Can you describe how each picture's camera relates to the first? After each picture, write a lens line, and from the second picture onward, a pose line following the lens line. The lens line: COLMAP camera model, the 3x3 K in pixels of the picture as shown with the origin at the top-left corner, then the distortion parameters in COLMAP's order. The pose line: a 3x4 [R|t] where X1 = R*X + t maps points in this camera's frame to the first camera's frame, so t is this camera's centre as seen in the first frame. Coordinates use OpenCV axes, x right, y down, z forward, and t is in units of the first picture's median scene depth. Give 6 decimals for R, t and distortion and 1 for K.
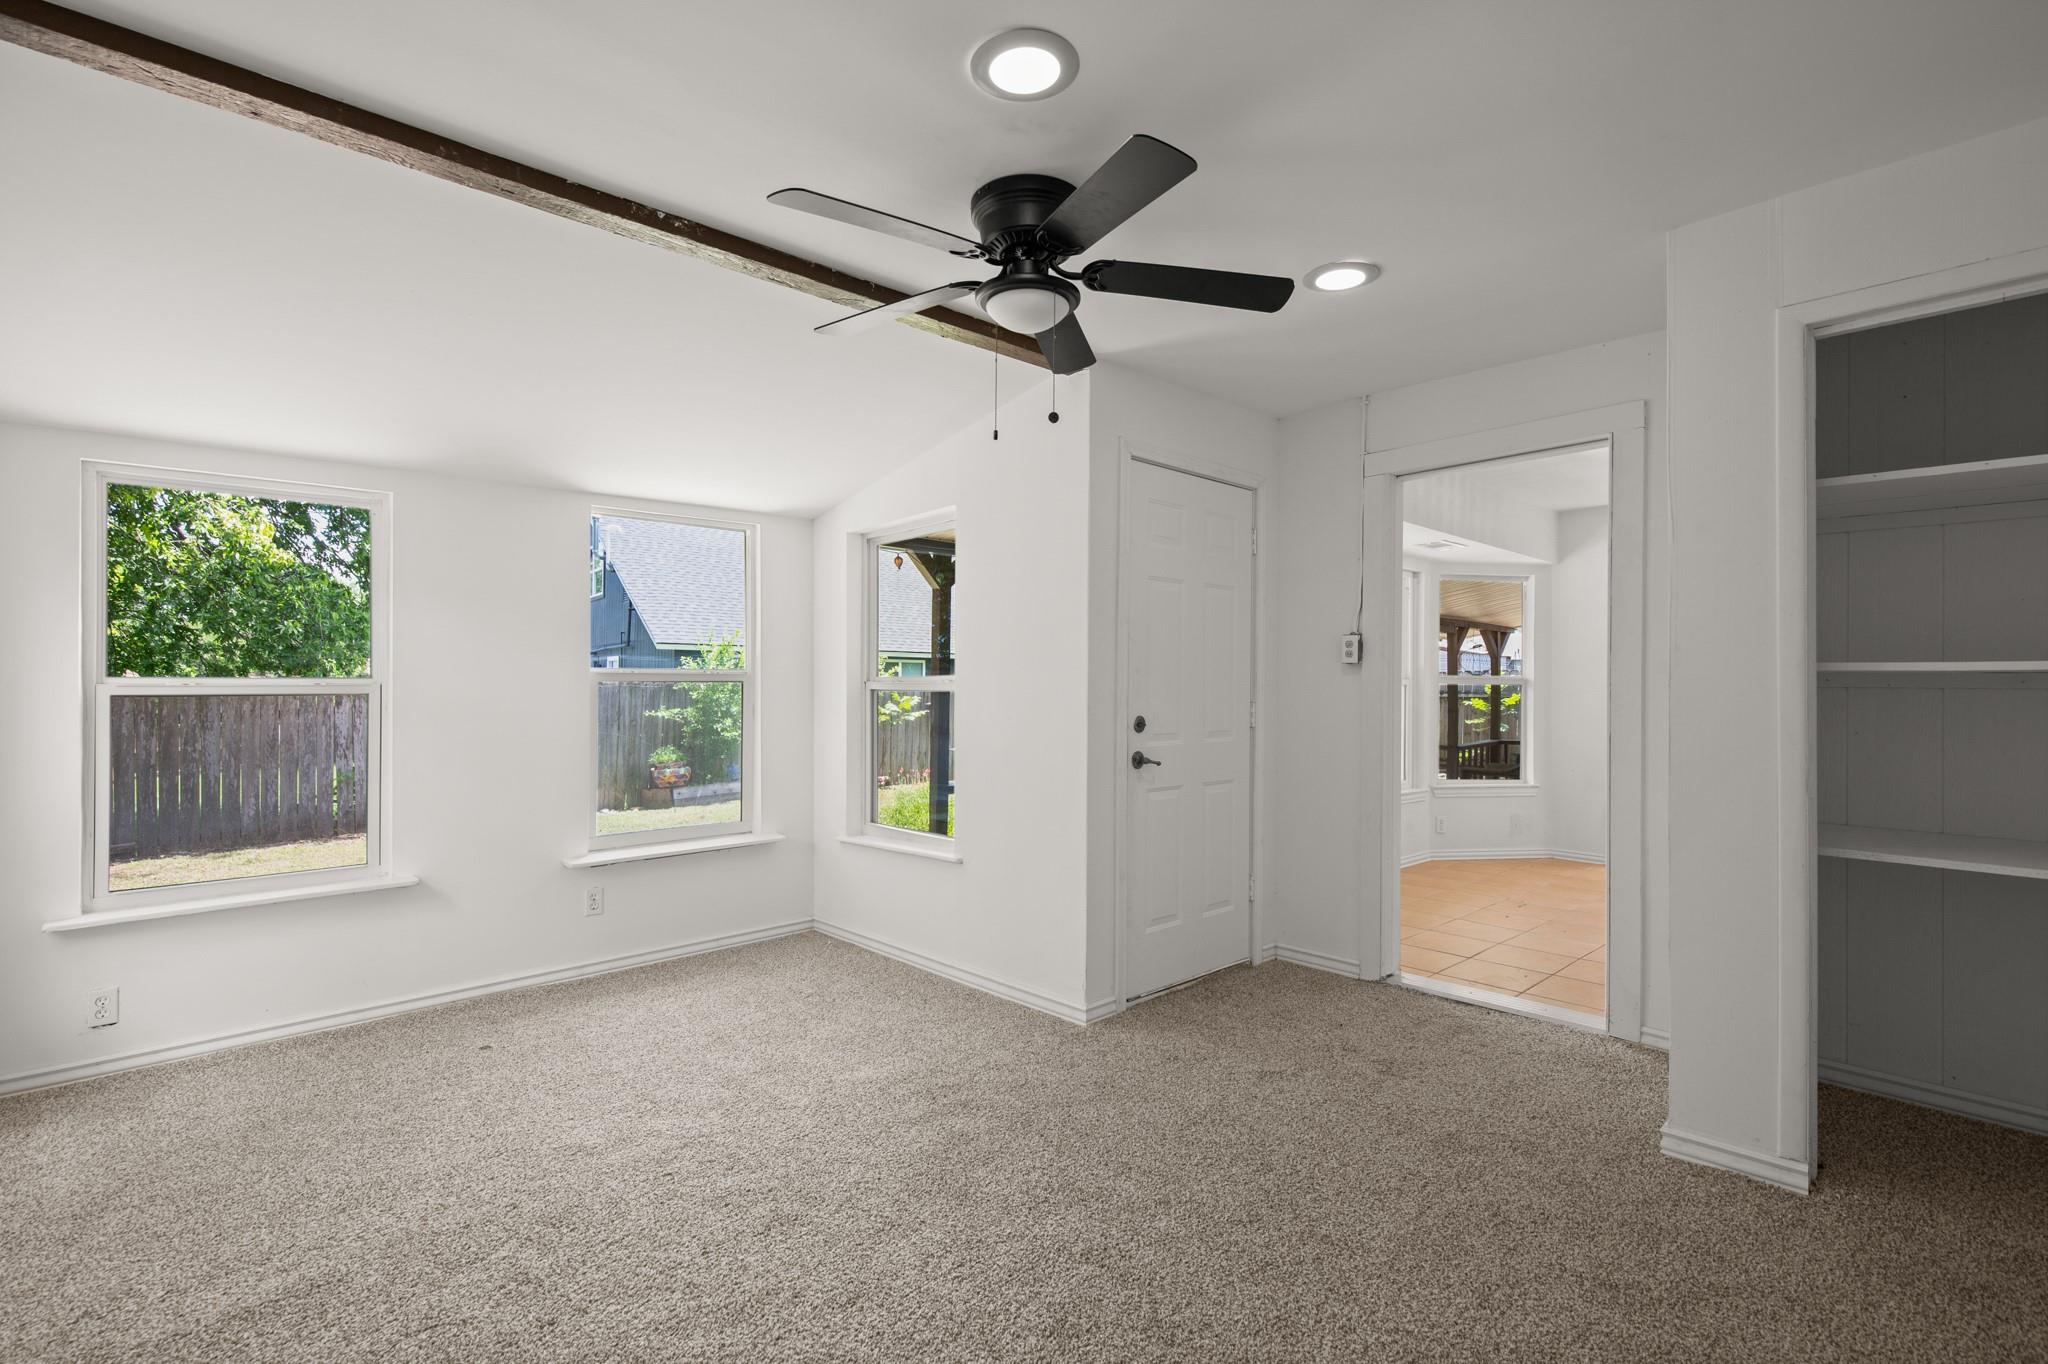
lens RADIAL K [[951.8, 0, 1032.6], [0, 951.8, 666.9], [0, 0, 1]] dist [-0.000918, 0.000961]
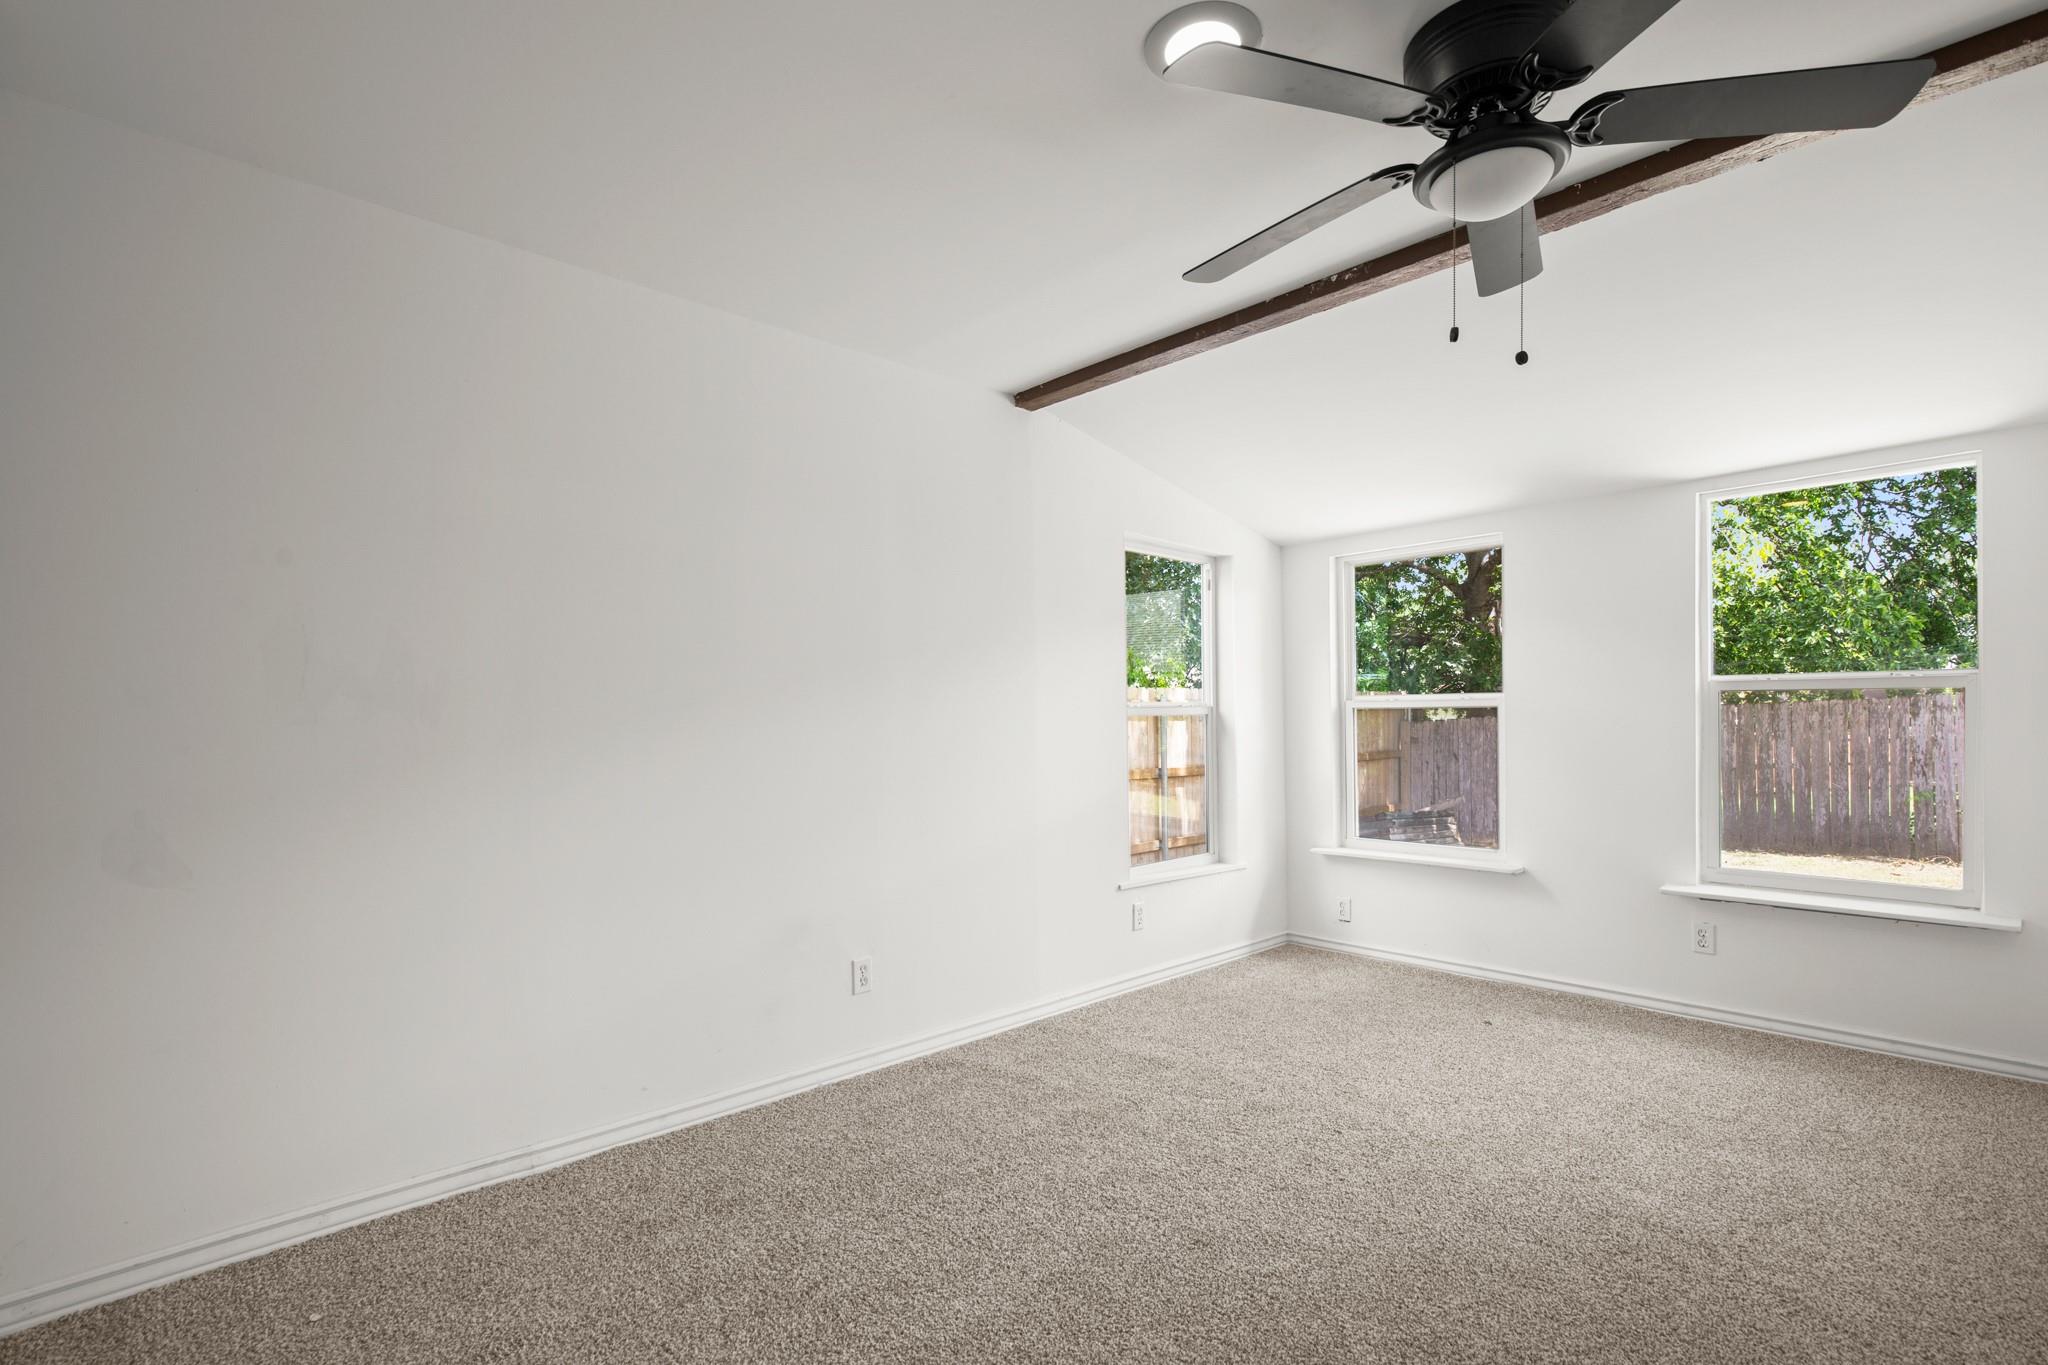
lens RADIAL K [[951.8, 0, 1028.9], [0, 951.8, 701.1], [0, 0, 1]] dist [-0.000918, 0.000961]
pose [[0.003228, -0.006332, -0.999975, 0.436603], [0.032039, 0.999467, -0.006225, 0.009735], [0.999481, -0.032018, 0.003429, 0.376370]]
